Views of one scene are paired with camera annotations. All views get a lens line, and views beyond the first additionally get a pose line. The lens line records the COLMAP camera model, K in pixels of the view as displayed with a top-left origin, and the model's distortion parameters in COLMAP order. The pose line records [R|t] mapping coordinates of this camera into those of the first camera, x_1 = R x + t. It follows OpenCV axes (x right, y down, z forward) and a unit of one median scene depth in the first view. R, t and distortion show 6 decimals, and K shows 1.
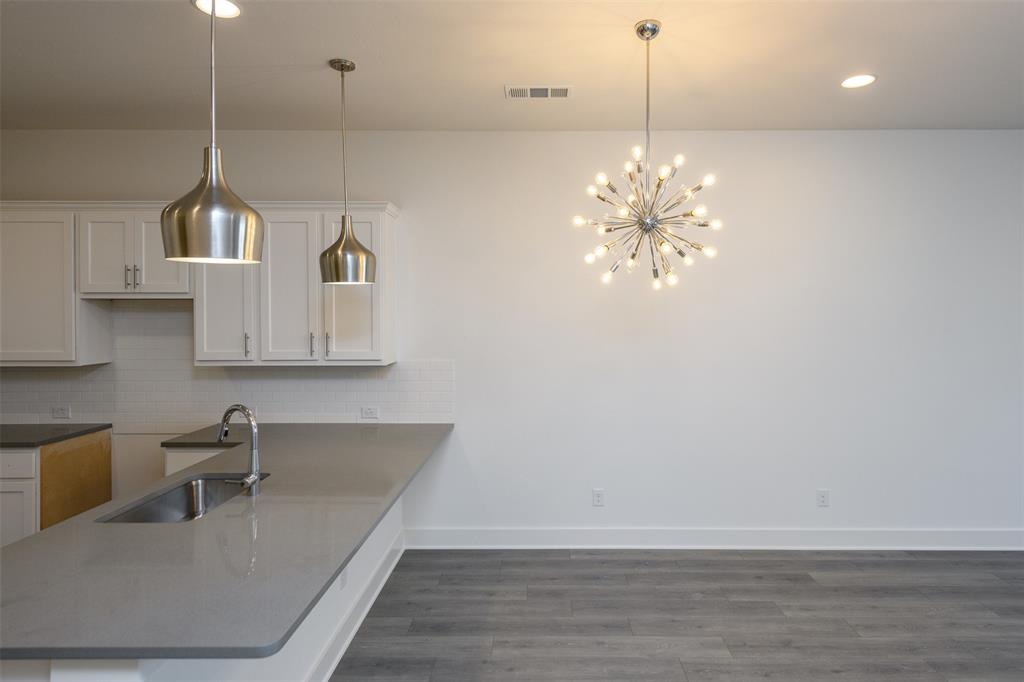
lens RADIAL K [[581.9, 0, 537.4], [0, 581.9, 323.4], [0, 0, 1]] dist [0.020242, -0.001295]
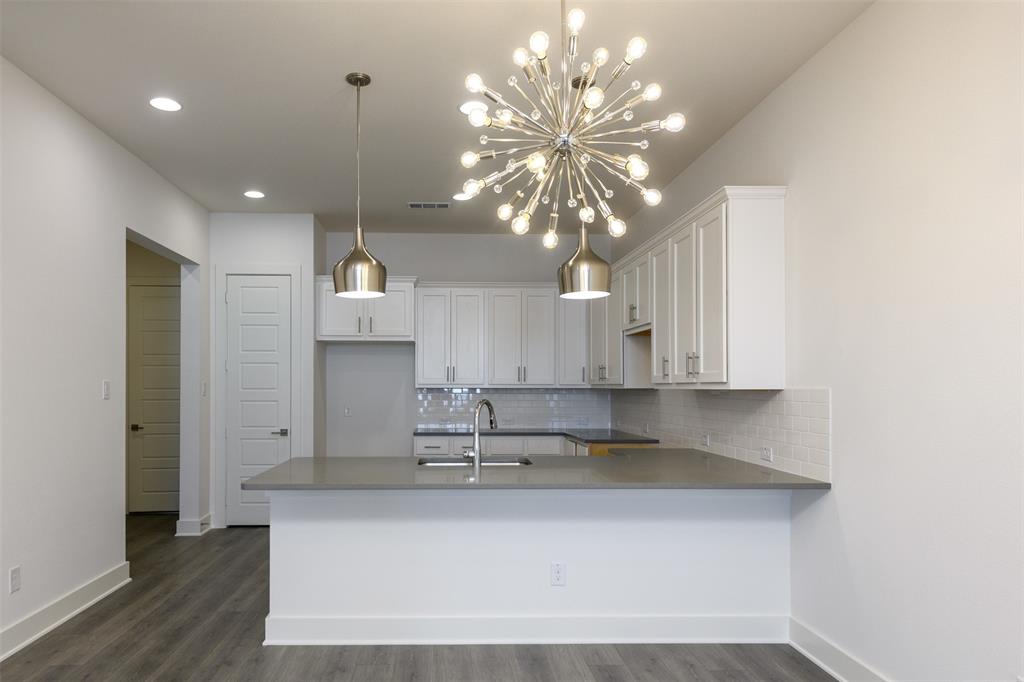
lens RADIAL K [[668.7, 0, 489.4], [0, 668.7, 393.6], [0, 0, 1]] dist [0.005741, -0.001077]
pose [[0.010776, 0.008159, -0.999909, 0.702661], [-0.014654, 0.999861, 0.008001, 0.079428], [0.999835, 0.014566, 0.010894, 0.693991]]
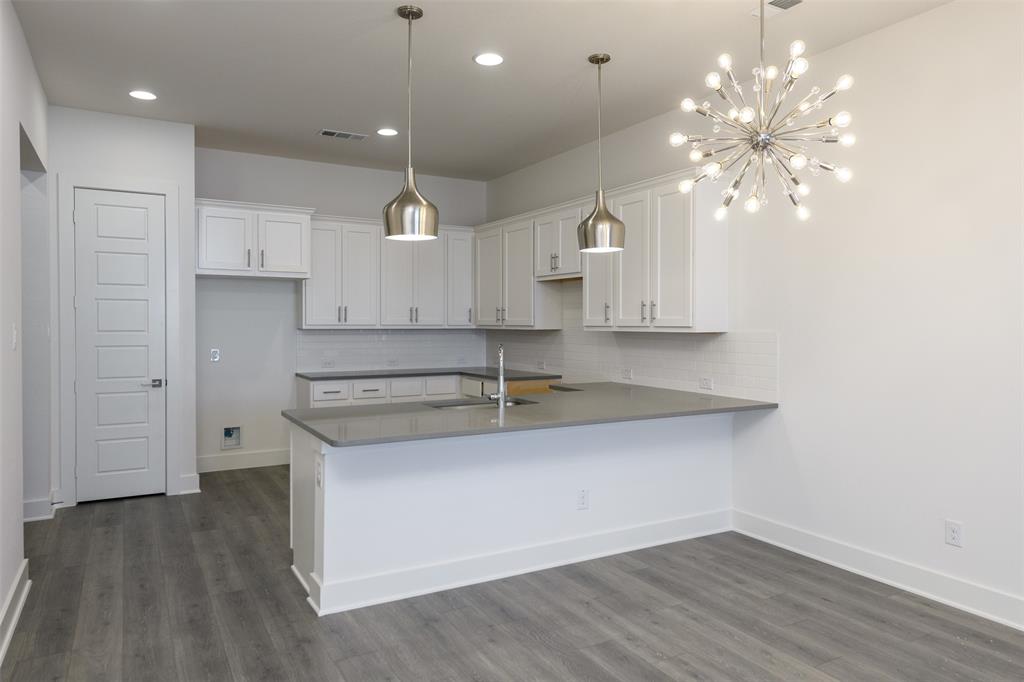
lens RADIAL K [[681.6, 0, 516.4], [0, 681.6, 342.7], [0, 0, 1]] dist [0.013551, -0.010363]
pose [[0.490196, 0.026354, -0.871214, 0.639906], [-0.013368, 0.999653, 0.022717, 0.070493], [0.871510, 0.000511, 0.490378, 0.172036]]
